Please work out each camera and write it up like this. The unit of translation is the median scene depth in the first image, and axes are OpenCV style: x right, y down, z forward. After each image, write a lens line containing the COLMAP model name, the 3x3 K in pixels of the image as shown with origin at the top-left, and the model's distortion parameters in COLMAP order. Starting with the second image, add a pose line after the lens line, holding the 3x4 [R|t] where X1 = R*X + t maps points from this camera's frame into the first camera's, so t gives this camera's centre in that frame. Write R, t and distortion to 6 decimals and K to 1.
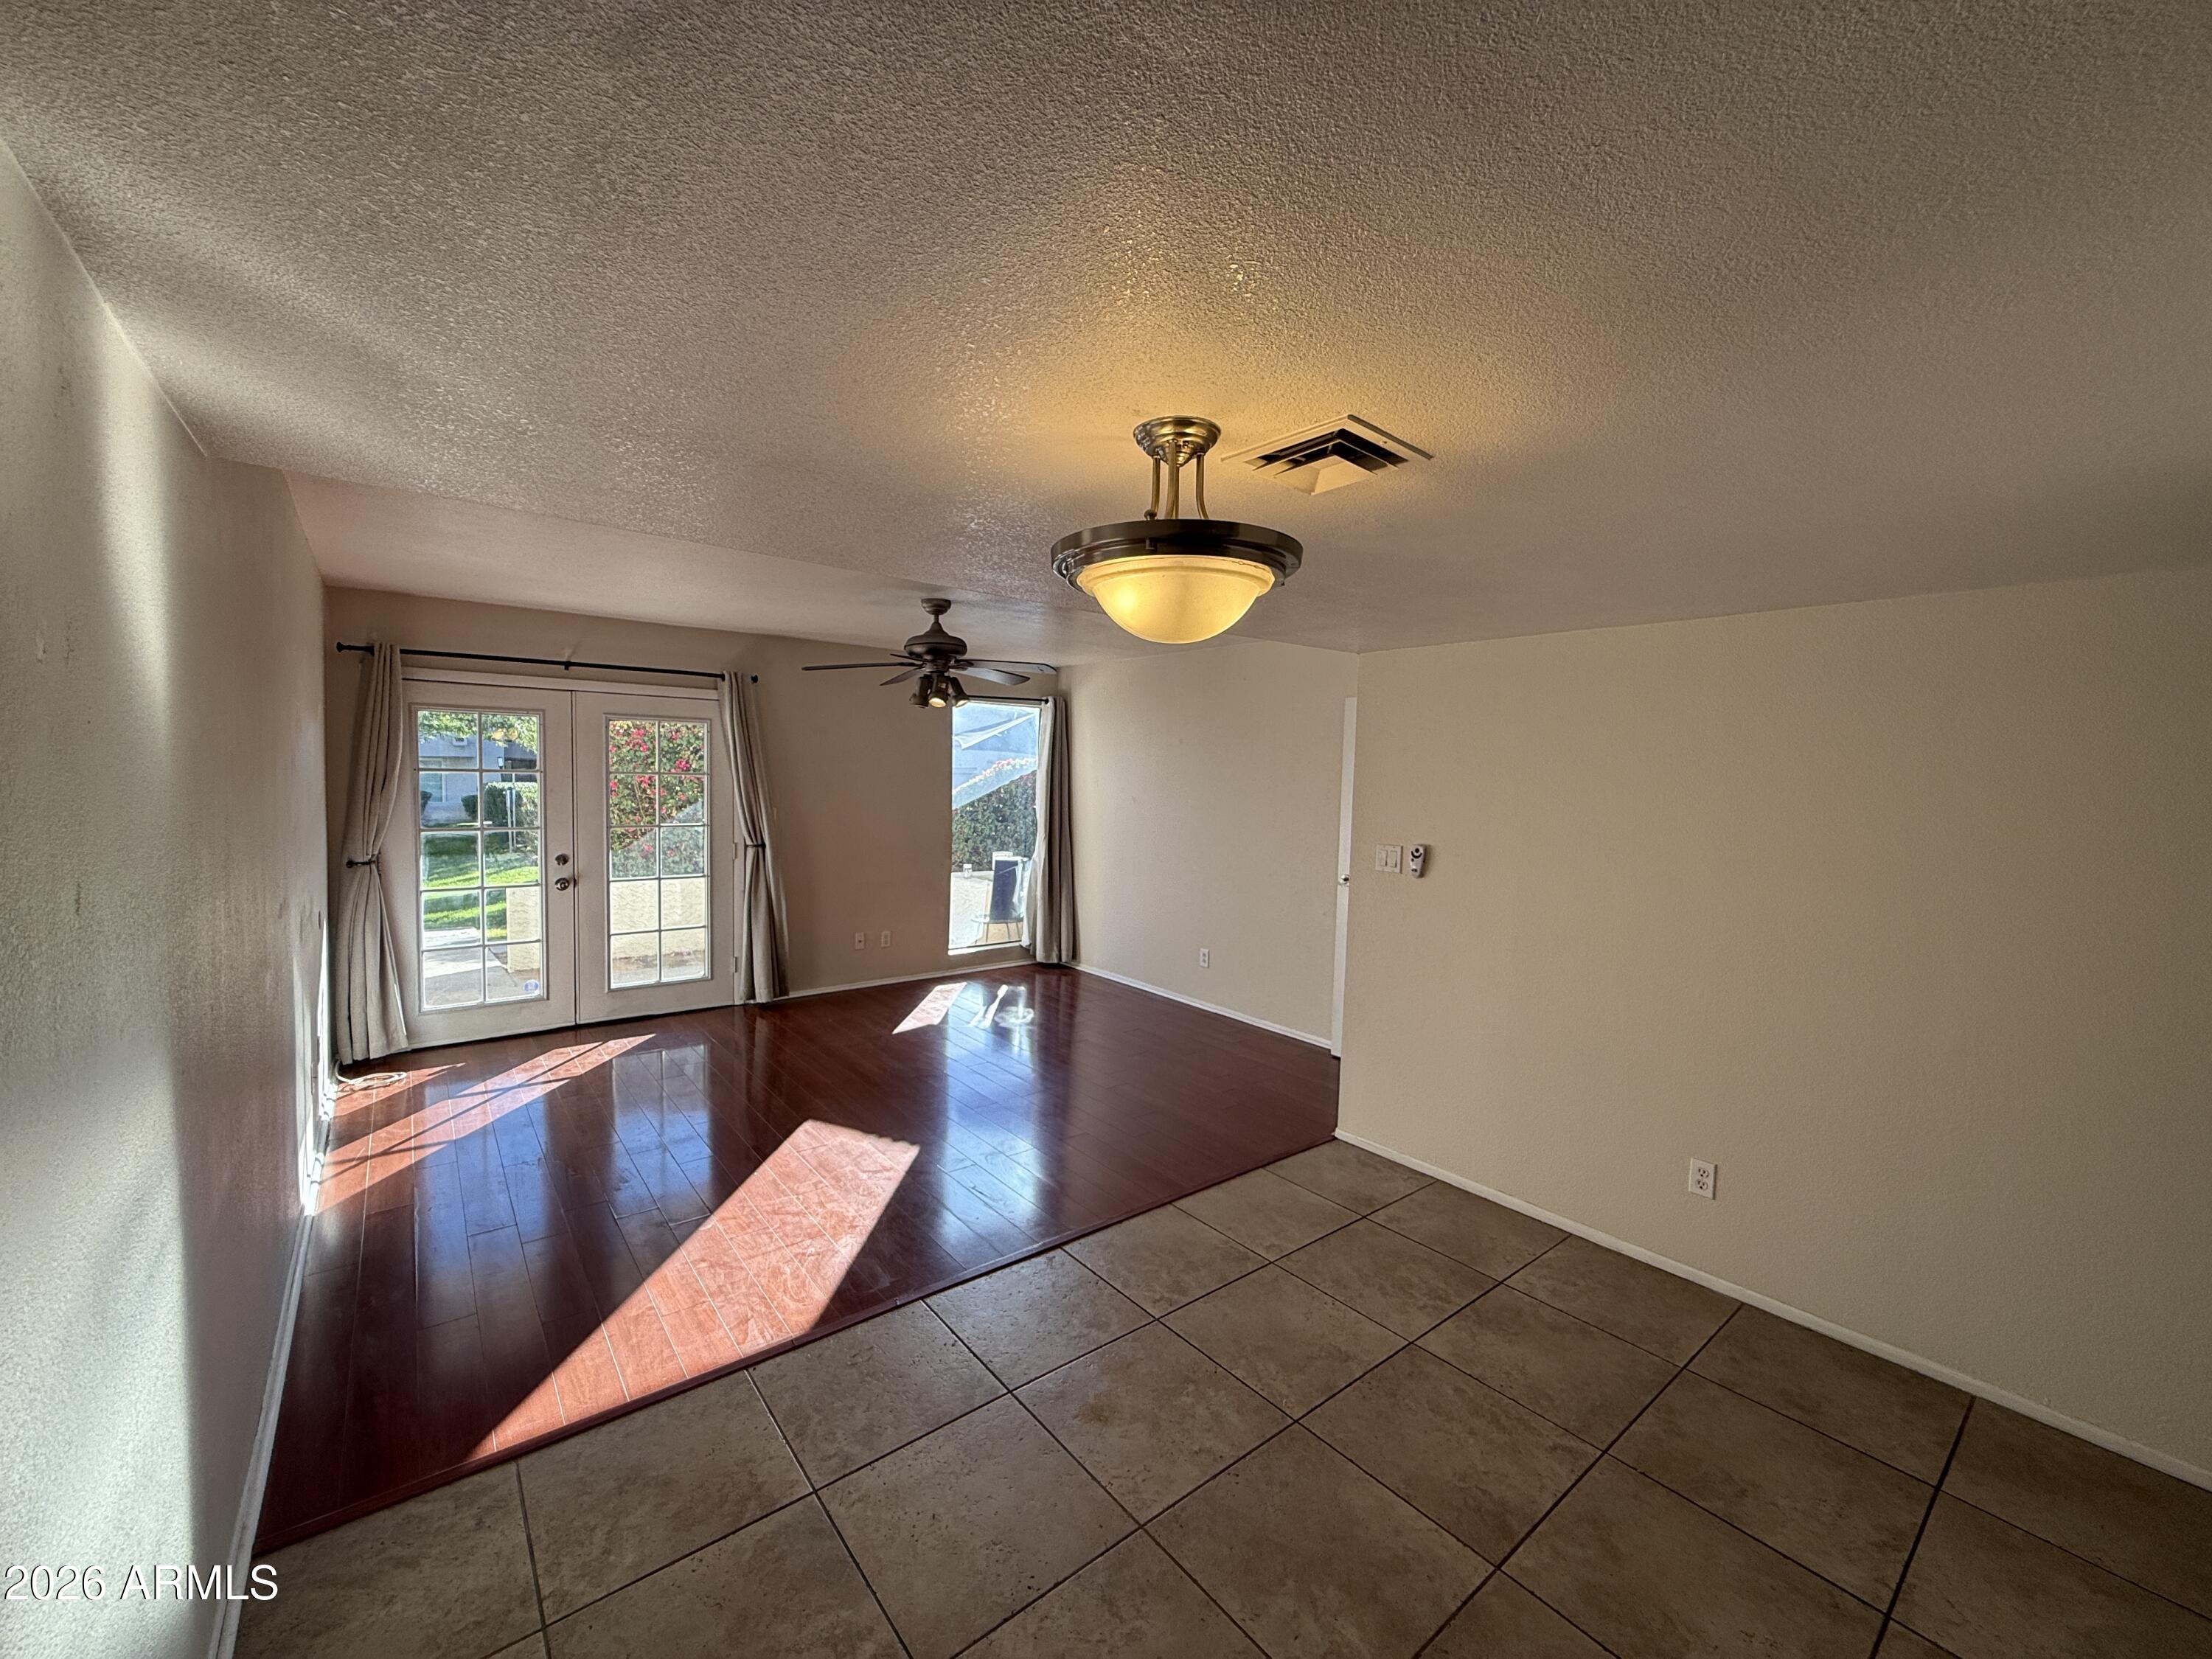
lens RADIAL K [[883.5, 0, 1128.8], [0, 883.5, 829.9], [0, 0, 1]] dist [0.001710, -0.001093]
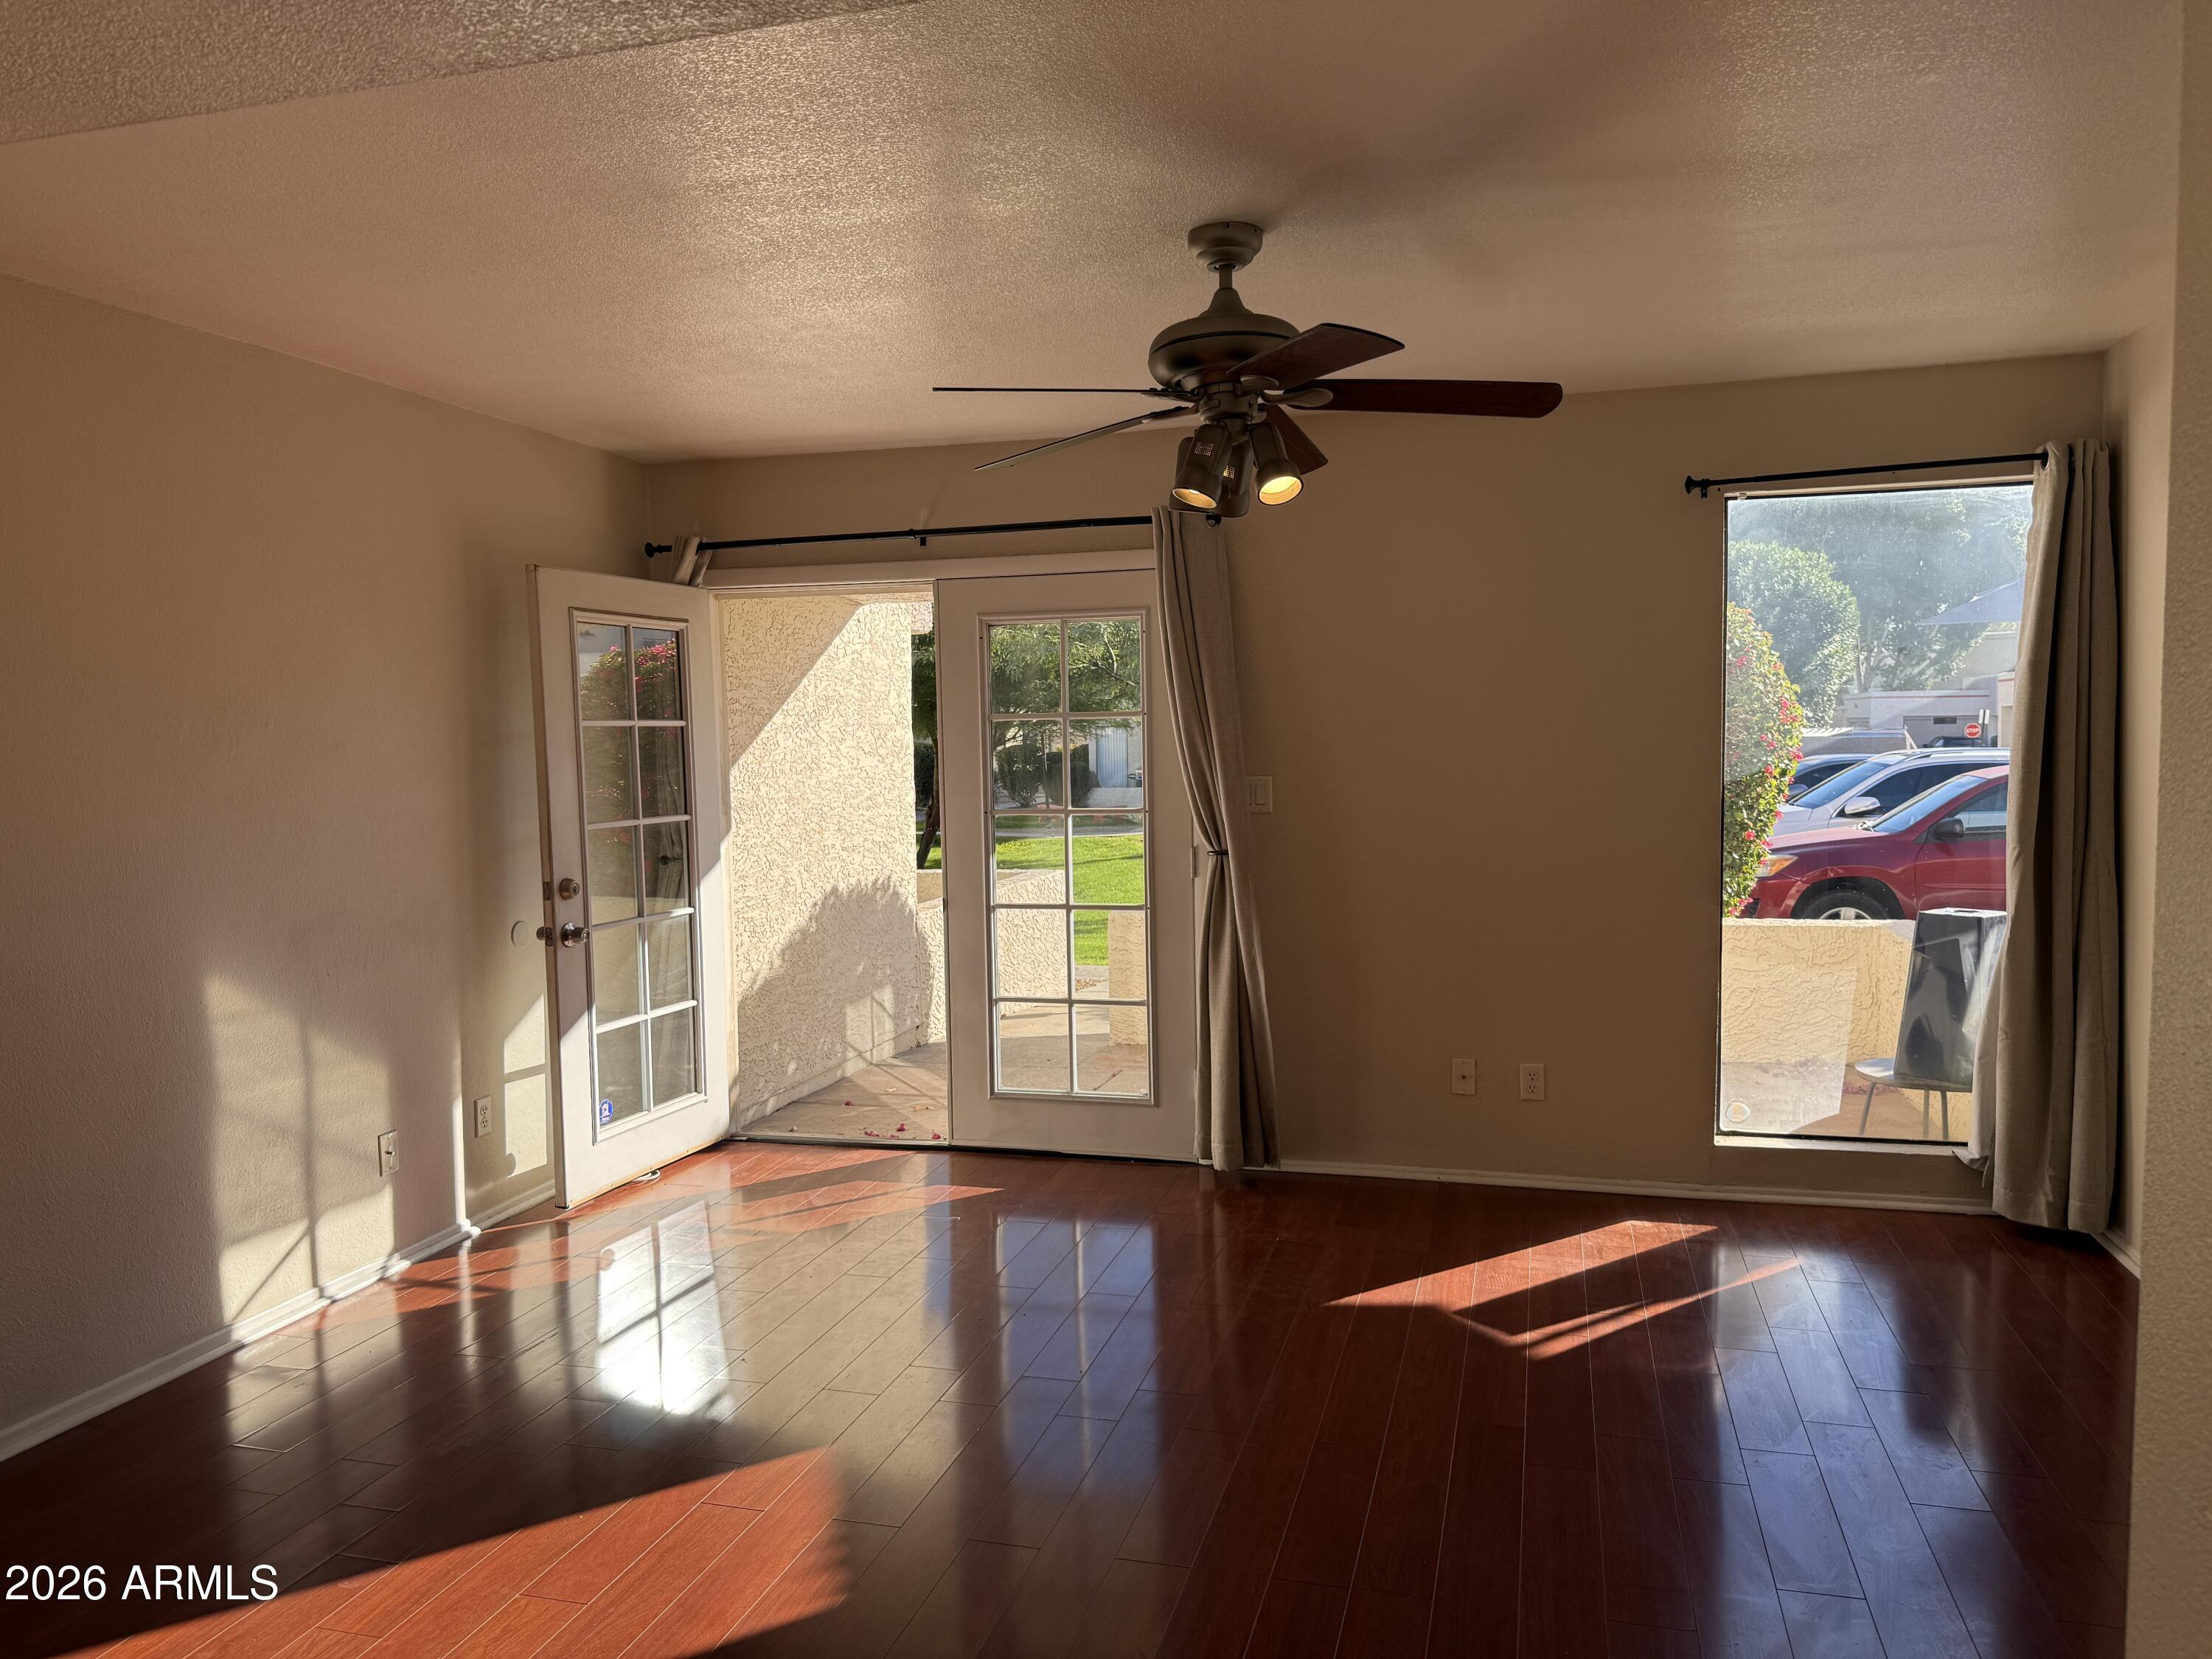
lens RADIAL K [[1565.8, 0, 1086.7], [0, 1565.8, 843.4], [0, 0, 1]] dist [0.052163, -0.066267]
pose [[0.554423, 0.021559, -0.831956, 0.345987], [-0.016371, 0.999754, 0.014997, 0.002051], [0.832074, 0.005306, 0.554639, 0.582458]]
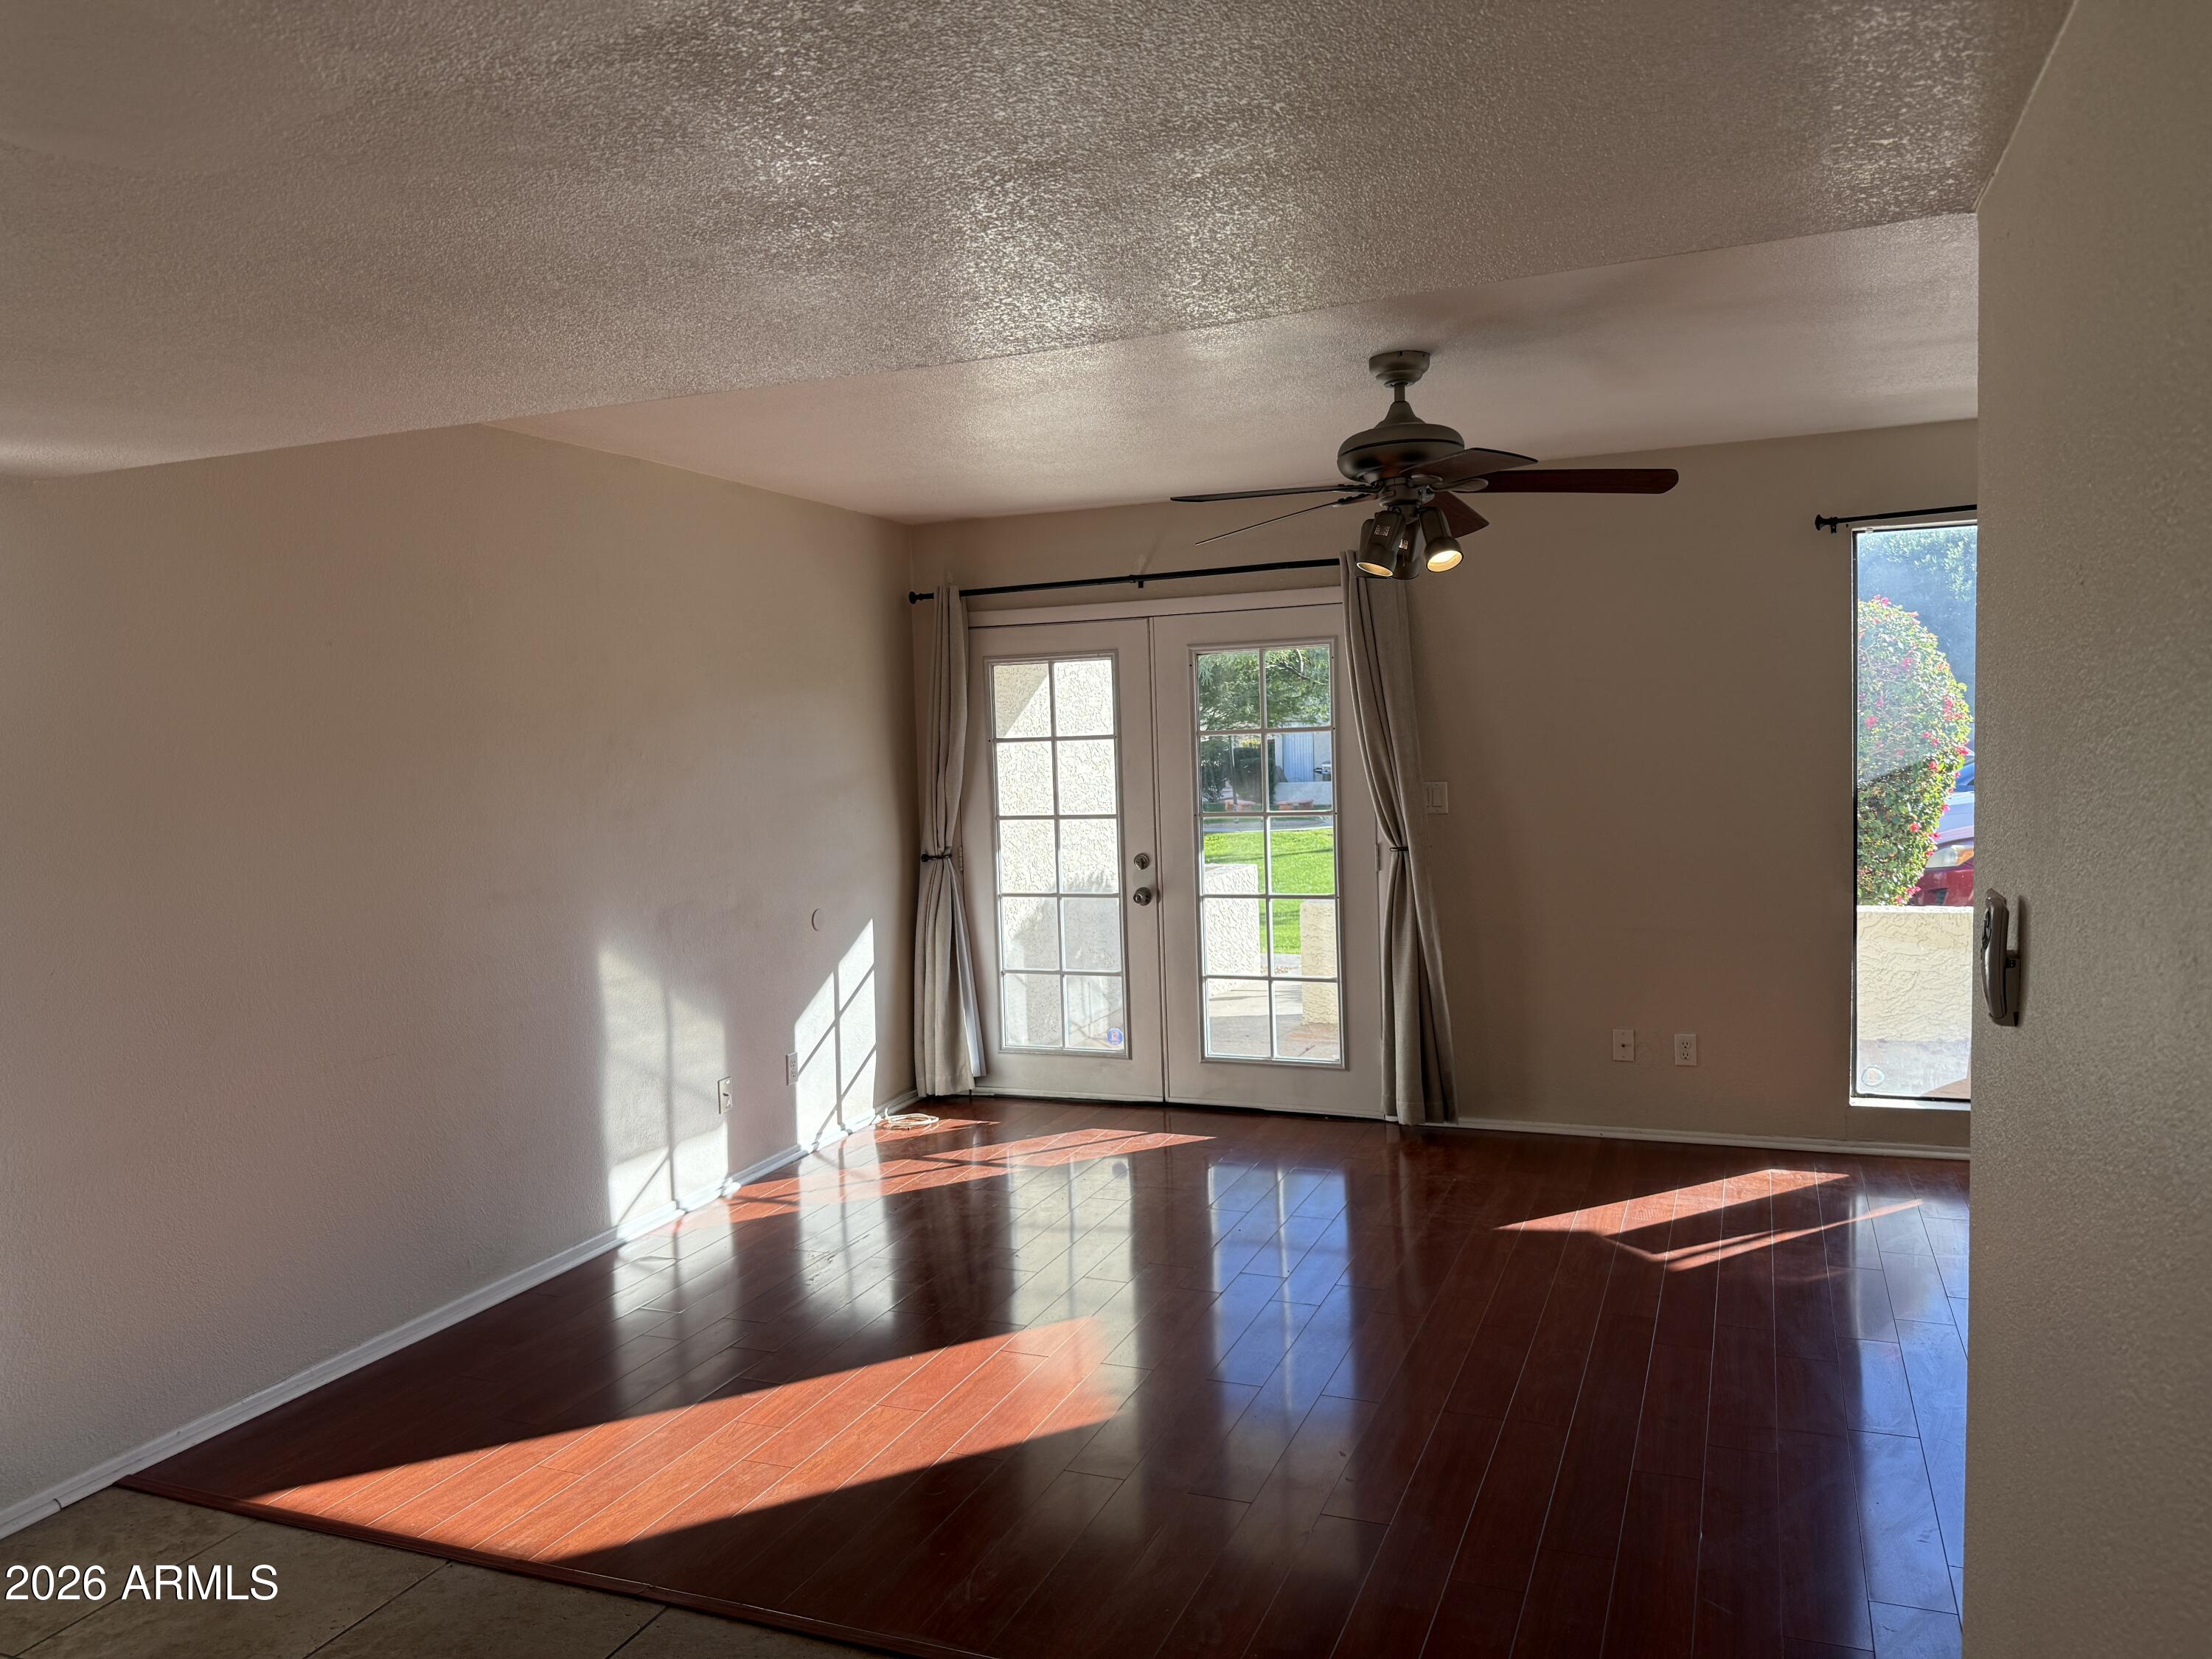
lens RADIAL K [[1565.8, 0, 1095.1], [0, 1565.8, 831.5], [0, 0, 1]] dist [0.052163, -0.066267]
pose [[0.457792, 0.014093, -0.888948, 0.503450], [-0.006303, 0.999901, 0.012606, -0.005384], [0.889037, -0.000168, 0.457835, 0.464486]]
